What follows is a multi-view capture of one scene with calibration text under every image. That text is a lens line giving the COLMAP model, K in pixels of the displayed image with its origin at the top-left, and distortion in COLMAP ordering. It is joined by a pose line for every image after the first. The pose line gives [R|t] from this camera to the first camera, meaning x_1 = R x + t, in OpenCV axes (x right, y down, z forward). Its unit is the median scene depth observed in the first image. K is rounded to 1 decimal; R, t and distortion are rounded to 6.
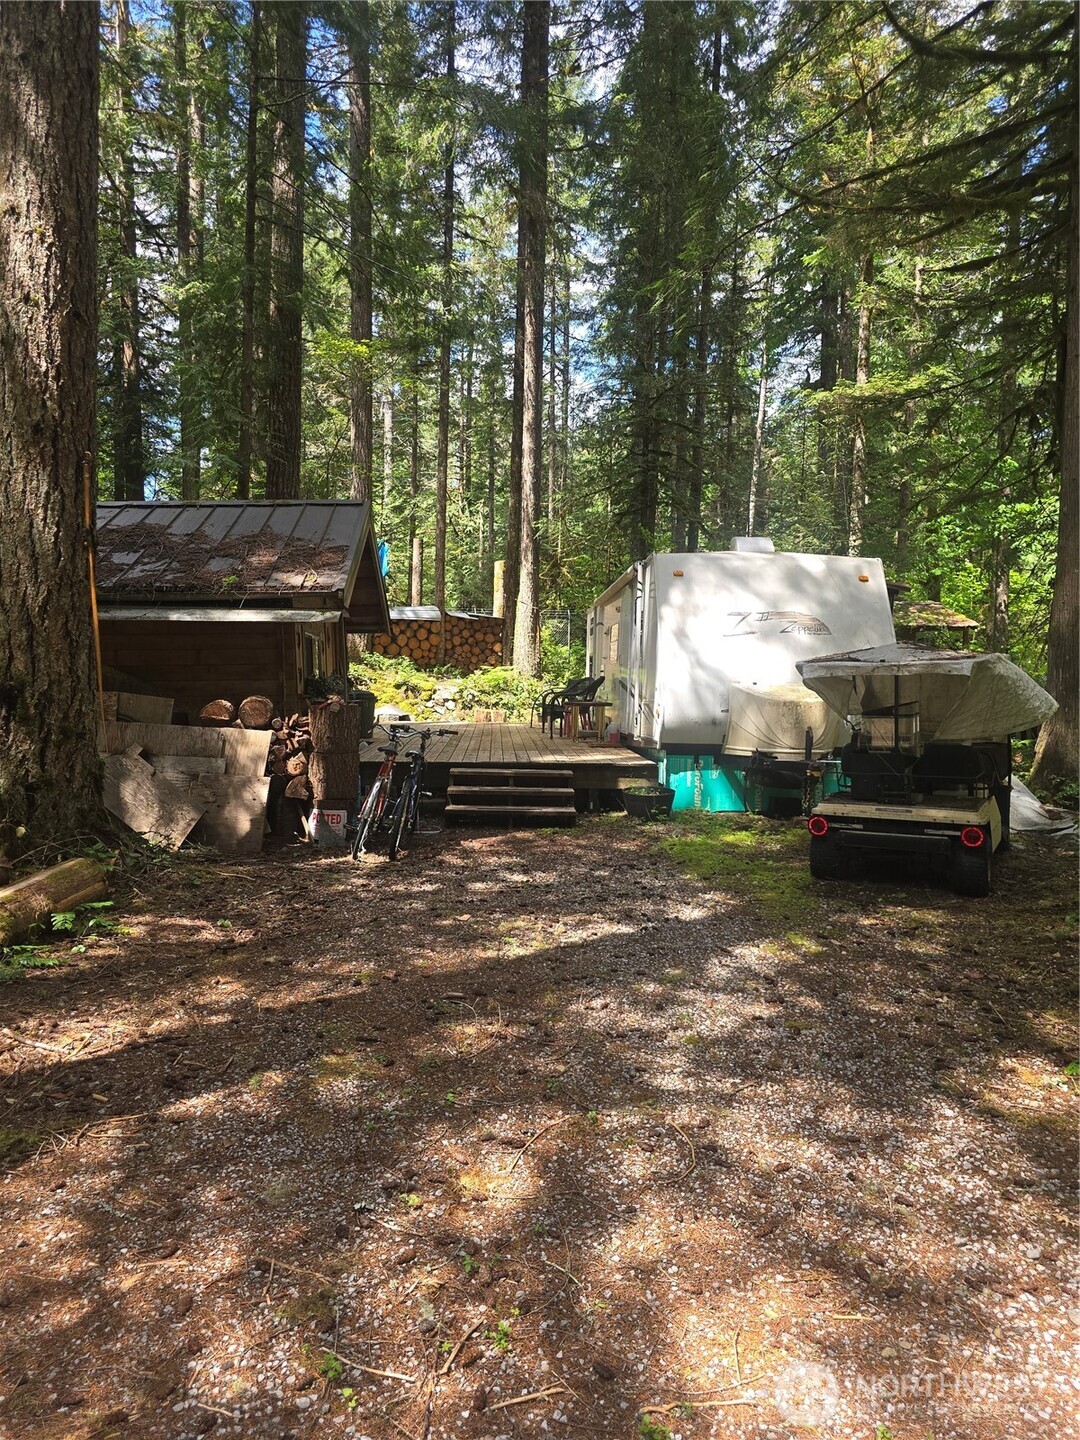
lens RADIAL K [[963.0, 0, 525.4], [0, 963.0, 727.8], [0, 0, 1]] dist [0.062501, -0.059599]
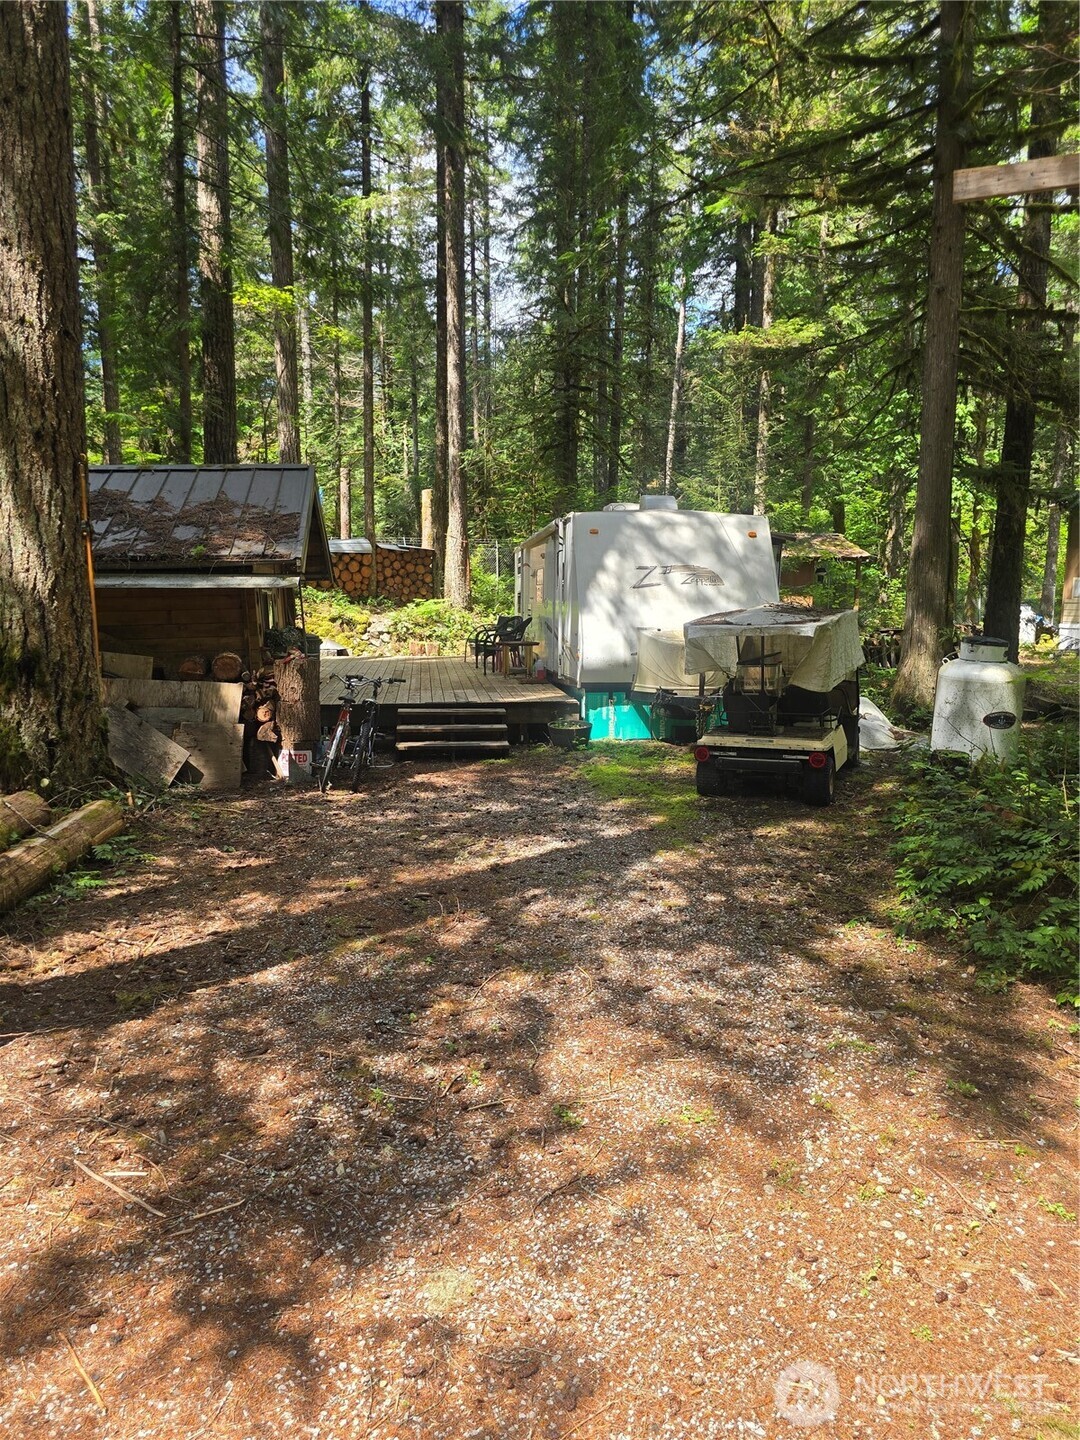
lens RADIAL K [[969.4, 0, 555.2], [0, 969.4, 725.2], [0, 0, 1]] dist [0.066406, -0.059876]
pose [[0.994443, -0.024130, 0.102476, -0.010773], [0.015420, 0.996266, 0.084950, -0.033662], [-0.104143, -0.082897, 0.991101, -0.161342]]
